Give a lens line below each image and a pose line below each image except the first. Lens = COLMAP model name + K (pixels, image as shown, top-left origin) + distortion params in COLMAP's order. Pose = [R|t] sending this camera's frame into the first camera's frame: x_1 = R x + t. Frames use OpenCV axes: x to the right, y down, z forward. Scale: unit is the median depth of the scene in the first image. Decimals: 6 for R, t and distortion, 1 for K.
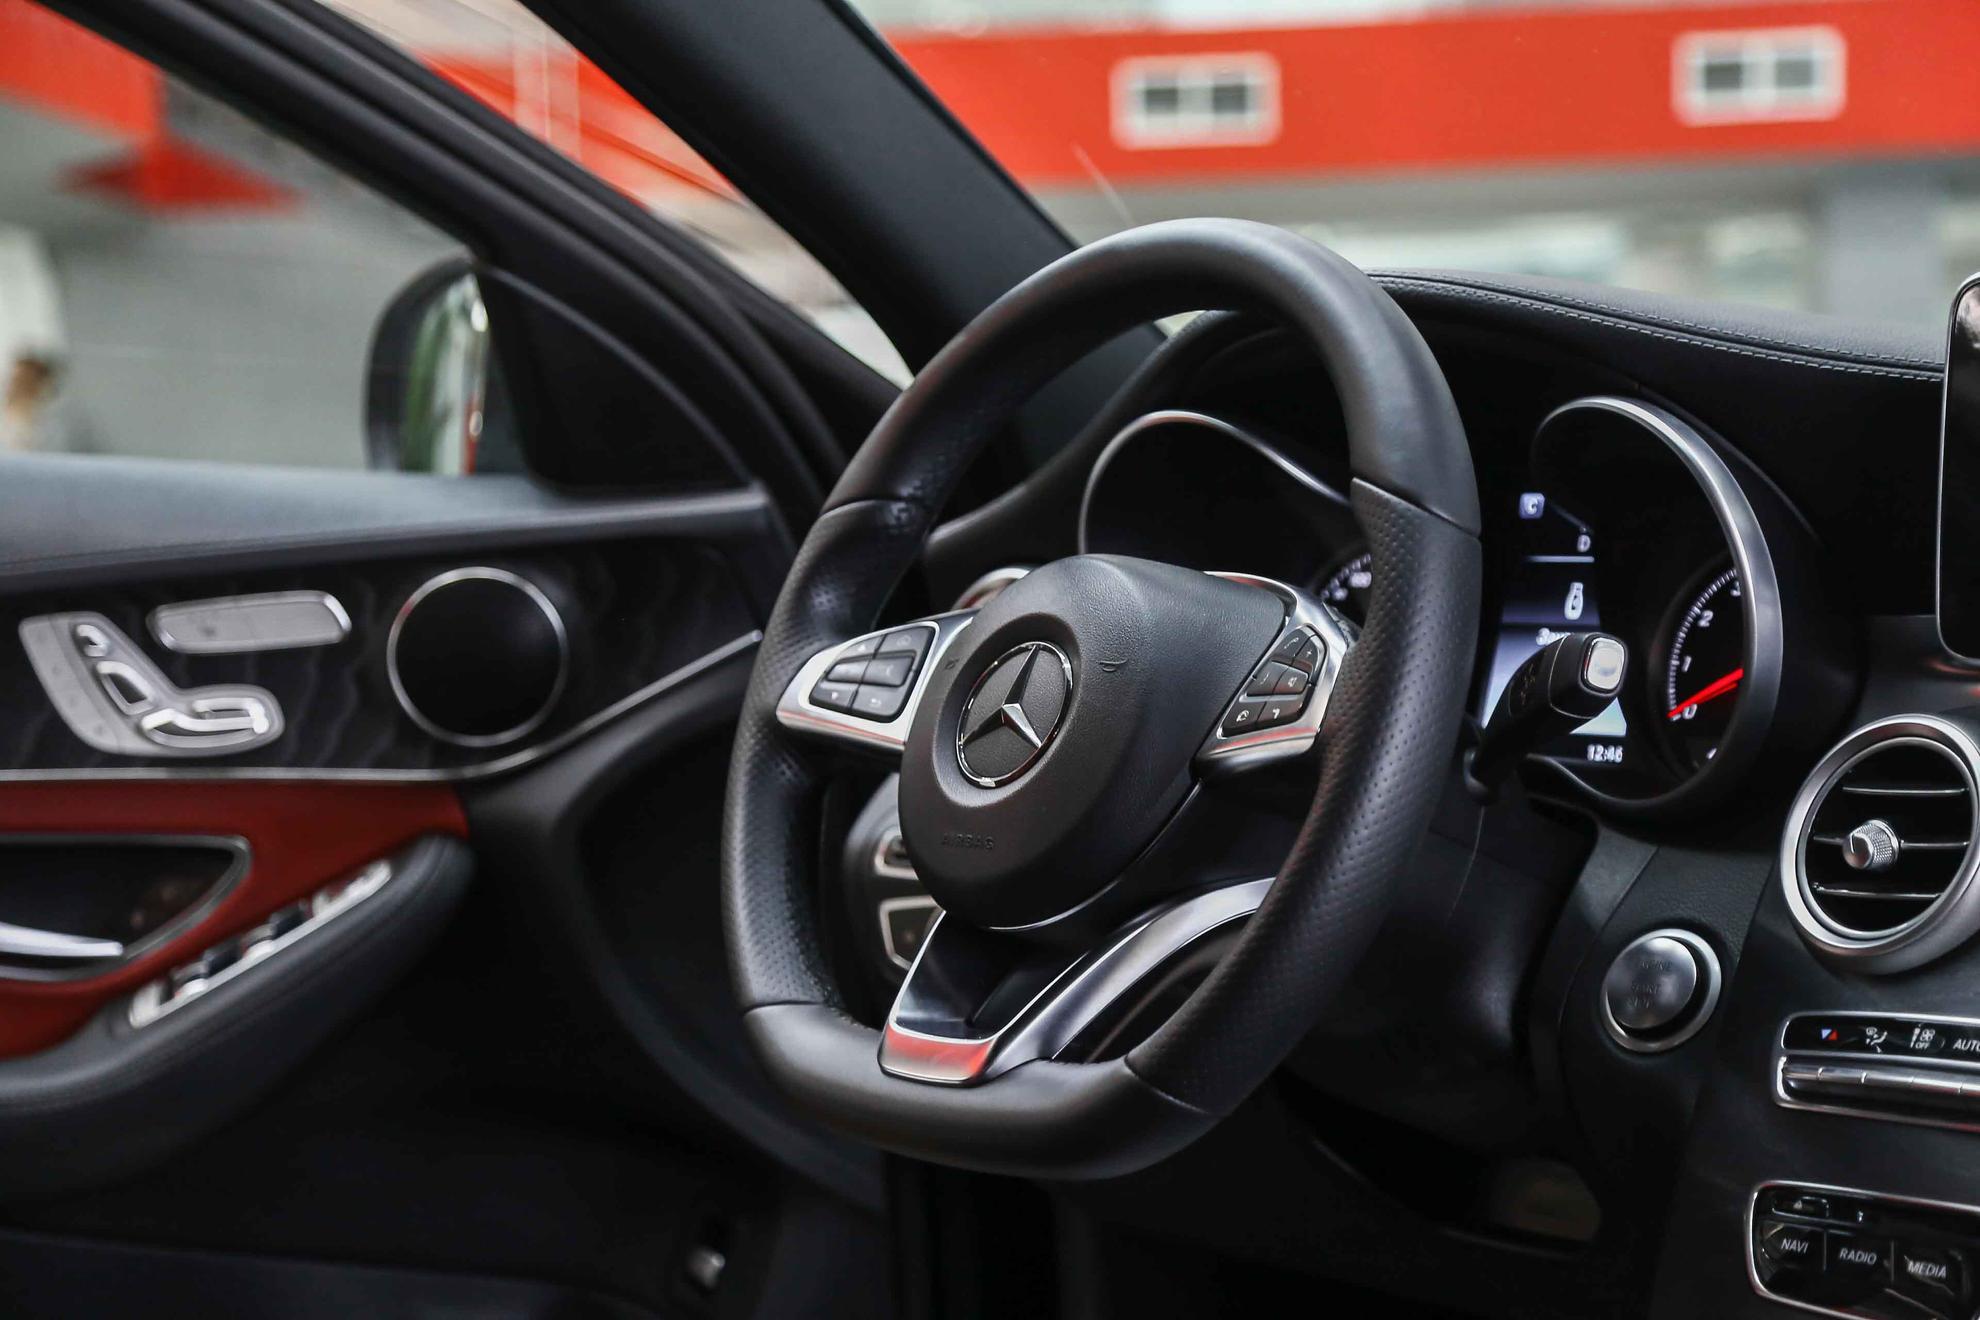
lens RADIAL K [[3551.6, 0, 958.0], [0, 3551.6, 646.9], [0, 0, 1]] dist [0.241251, 0.000000]
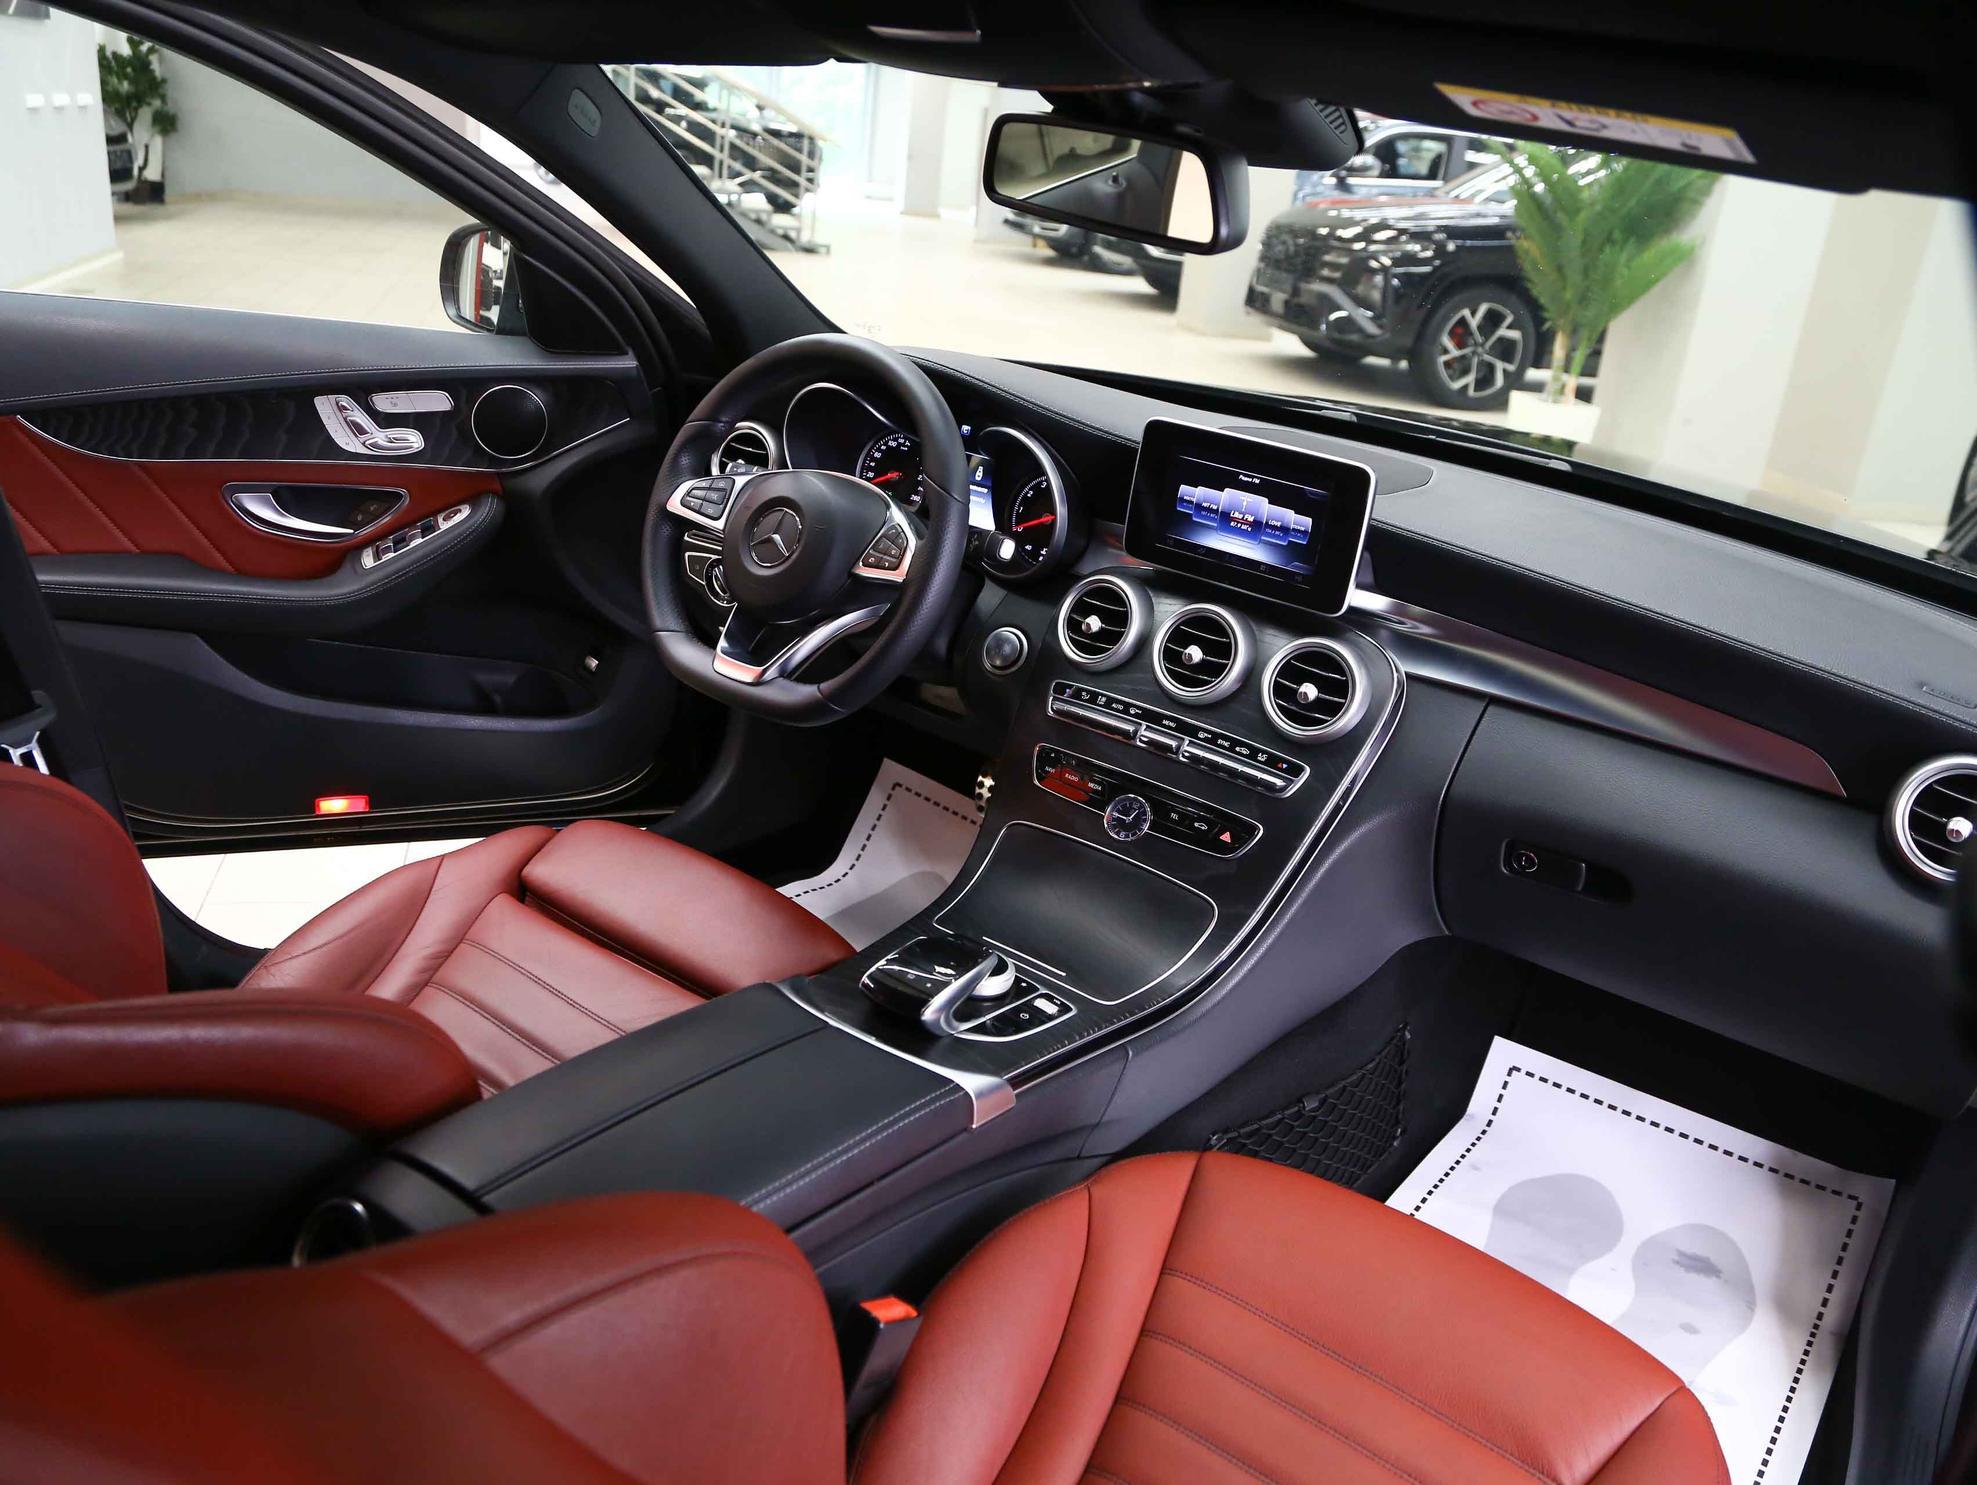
lens RADIAL K [[1550.3, 0, 979.4], [0, 1550.3, 763.4], [0, 0, 1]] dist [-0.120180, 0.027257]
pose [[0.965321, 0.029607, 0.259381, -0.111886], [-0.115929, 0.938830, 0.324283, -0.183413], [-0.233913, -0.343107, 0.909704, -0.078164]]
